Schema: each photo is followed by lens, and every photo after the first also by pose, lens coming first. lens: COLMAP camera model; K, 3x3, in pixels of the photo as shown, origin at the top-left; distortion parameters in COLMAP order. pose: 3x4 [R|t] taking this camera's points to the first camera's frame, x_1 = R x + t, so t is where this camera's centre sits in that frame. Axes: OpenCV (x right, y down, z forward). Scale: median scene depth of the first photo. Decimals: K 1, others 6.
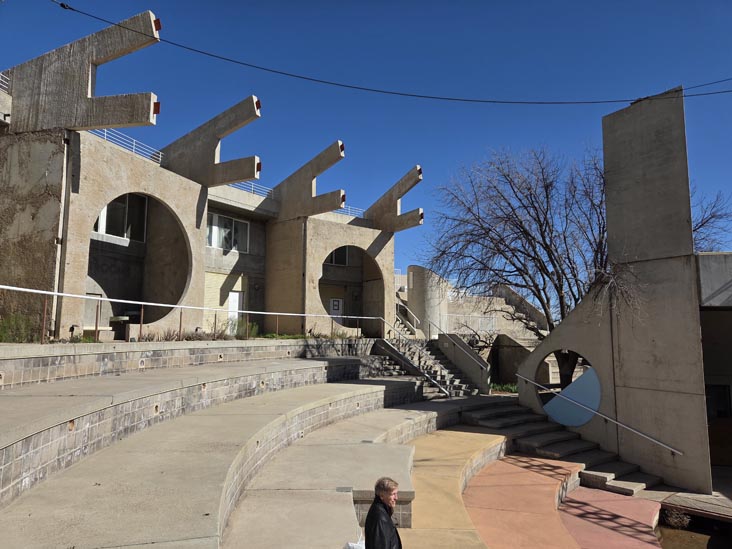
lens RADIAL K [[504.4, 0, 366.0], [0, 504.4, 274.5], [0, 0, 1]] dist [0.092311, -0.069835]
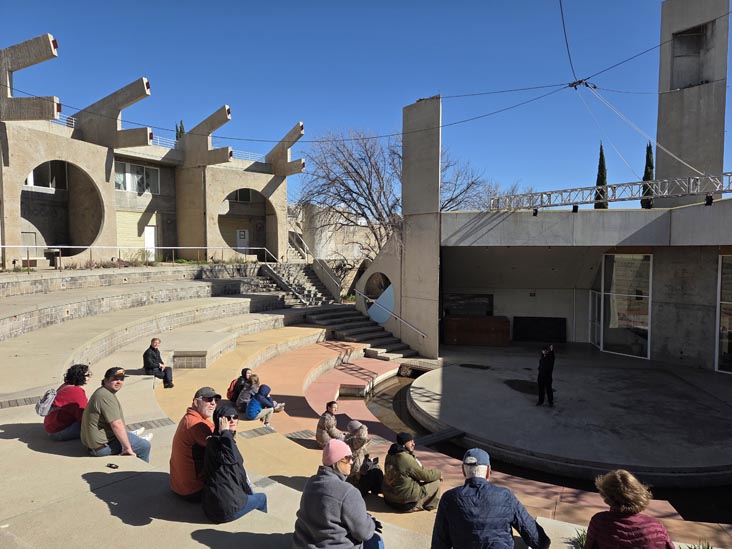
lens RADIAL K [[504.4, 0, 366.0], [0, 504.4, 274.5], [0, 0, 1]] dist [0.092311, -0.069835]
pose [[0.997585, -0.005548, 0.069238, 0.224985], [-0.006225, 0.985653, 0.168671, -0.078722], [-0.069181, -0.168695, 0.983238, -0.362135]]
